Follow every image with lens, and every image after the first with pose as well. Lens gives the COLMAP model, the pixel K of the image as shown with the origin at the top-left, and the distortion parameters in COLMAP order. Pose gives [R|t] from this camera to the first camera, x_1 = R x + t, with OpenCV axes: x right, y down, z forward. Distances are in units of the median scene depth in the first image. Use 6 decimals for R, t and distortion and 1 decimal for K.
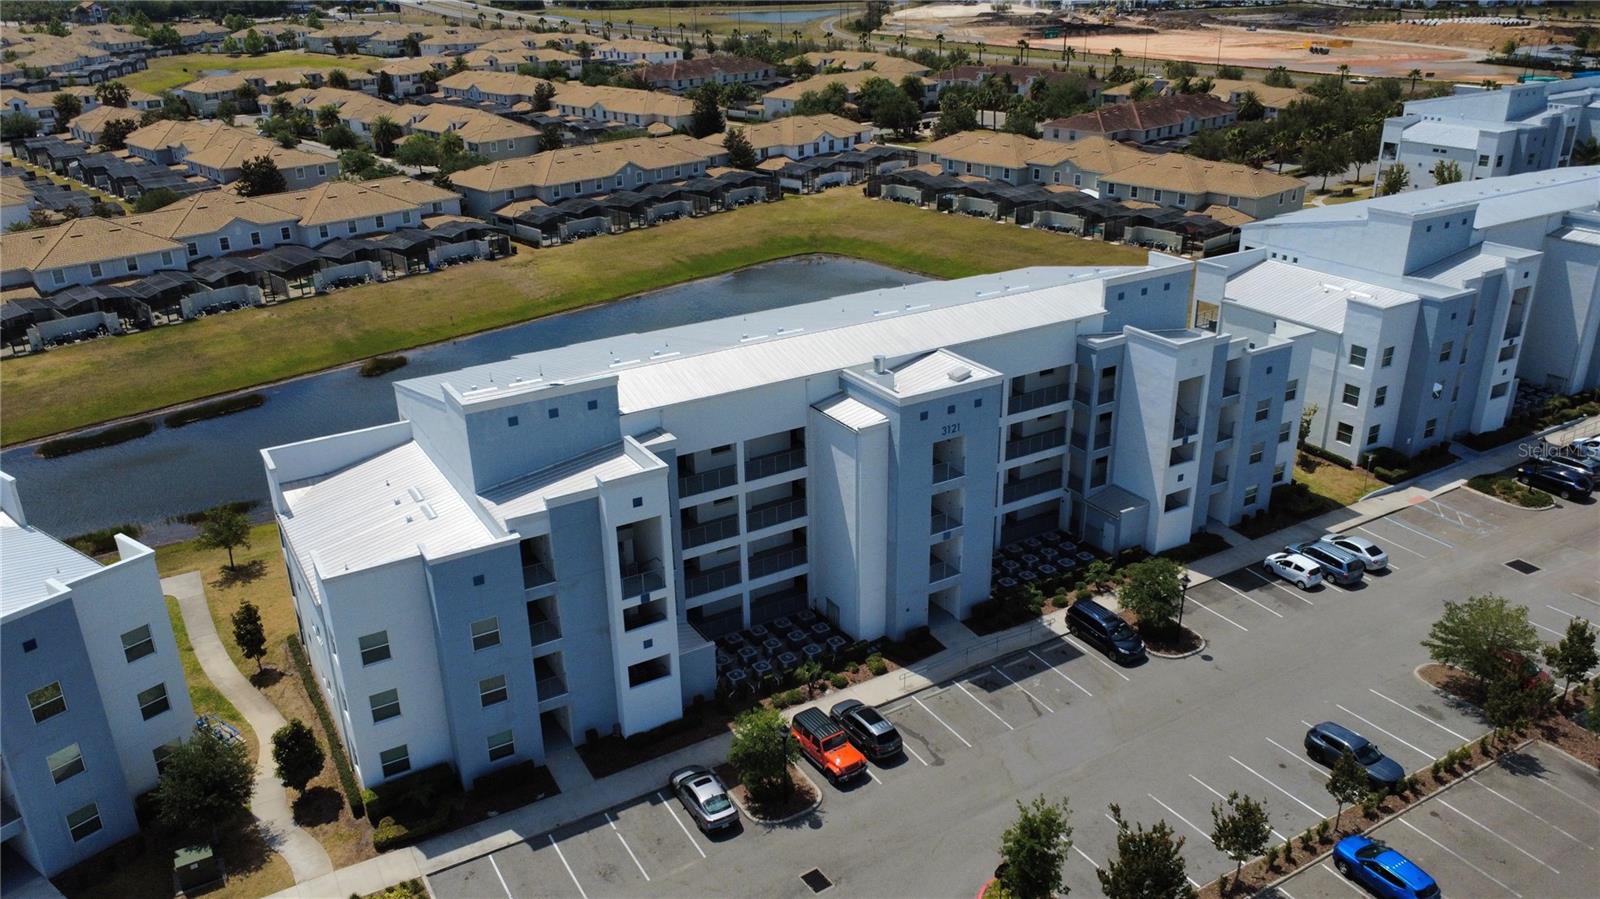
lens RADIAL K [[1200.8, 0, 800.0], [0, 1200.8, 449.5], [0, 0, 1]] dist [0.006559, -0.007972]
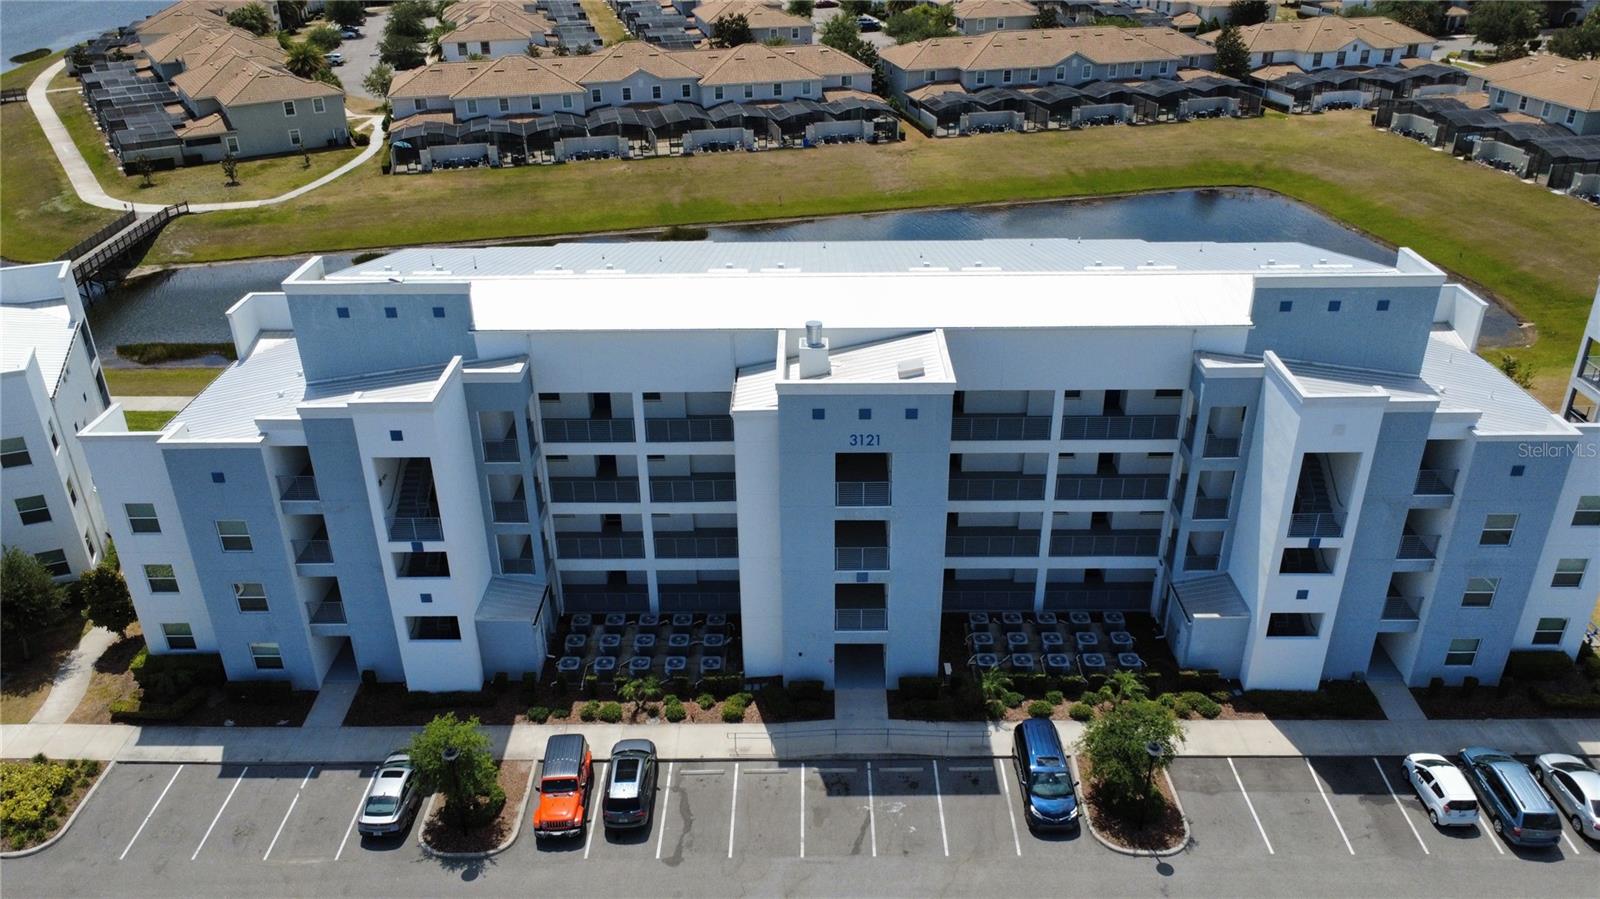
lens RADIAL K [[1200.8, 0, 800.0], [0, 1200.8, 449.5], [0, 0, 1]] dist [0.006559, -0.007972]
pose [[0.854816, 0.244525, -0.457708, 0.351744], [-0.203481, 0.969329, 0.137831, -0.085529], [0.477372, -0.024685, 0.878354, 0.280925]]
